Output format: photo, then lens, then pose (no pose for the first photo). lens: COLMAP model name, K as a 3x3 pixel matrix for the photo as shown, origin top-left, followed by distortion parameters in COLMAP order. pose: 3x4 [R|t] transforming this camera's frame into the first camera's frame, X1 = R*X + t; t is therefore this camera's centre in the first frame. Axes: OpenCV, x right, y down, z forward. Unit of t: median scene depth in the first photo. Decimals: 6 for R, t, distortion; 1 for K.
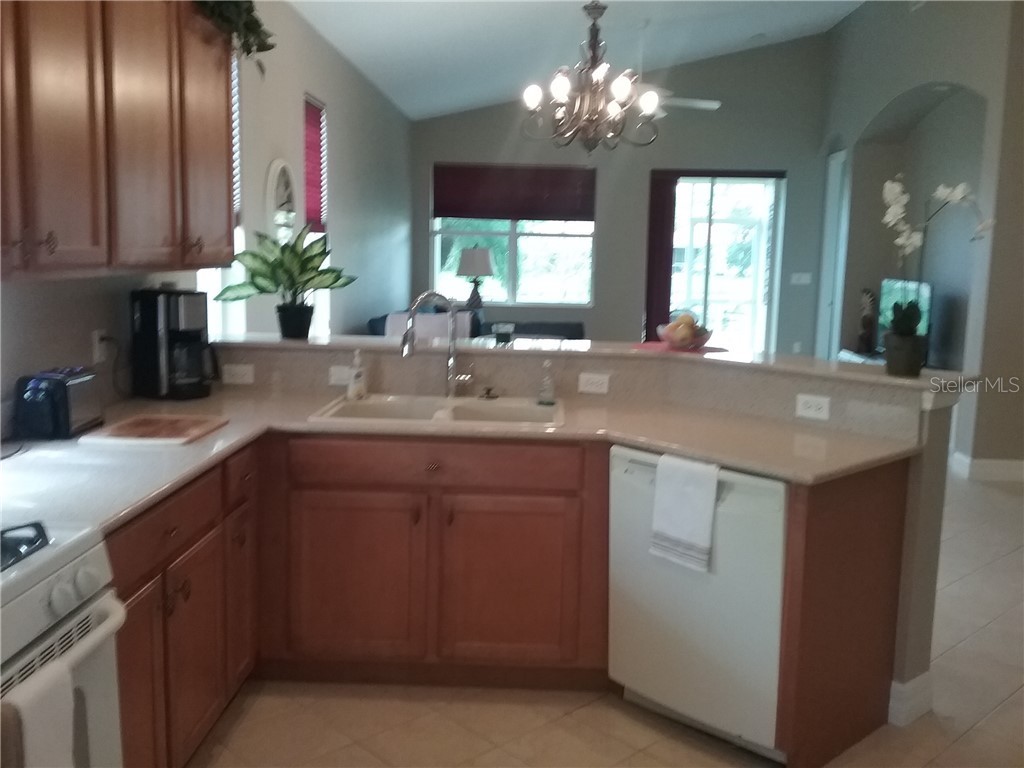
lens RADIAL K [[944.4, 0, 516.0], [0, 944.4, 366.3], [0, 0, 1]] dist [0.071276, -0.151363]
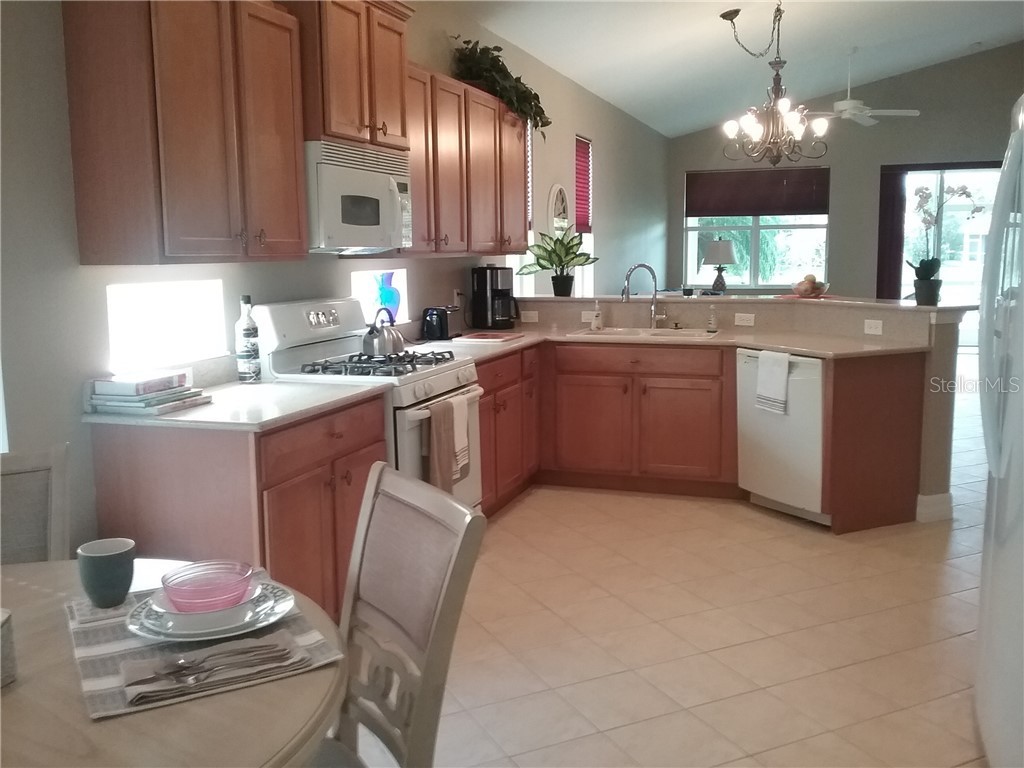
lens RADIAL K [[944.4, 0, 516.0], [0, 944.4, 366.3], [0, 0, 1]] dist [0.071276, -0.151363]
pose [[0.954729, 0.004446, -0.297444, 0.188475], [-0.004614, 0.999989, 0.000139, 0.097569], [0.297442, 0.001240, 0.954739, -0.623969]]
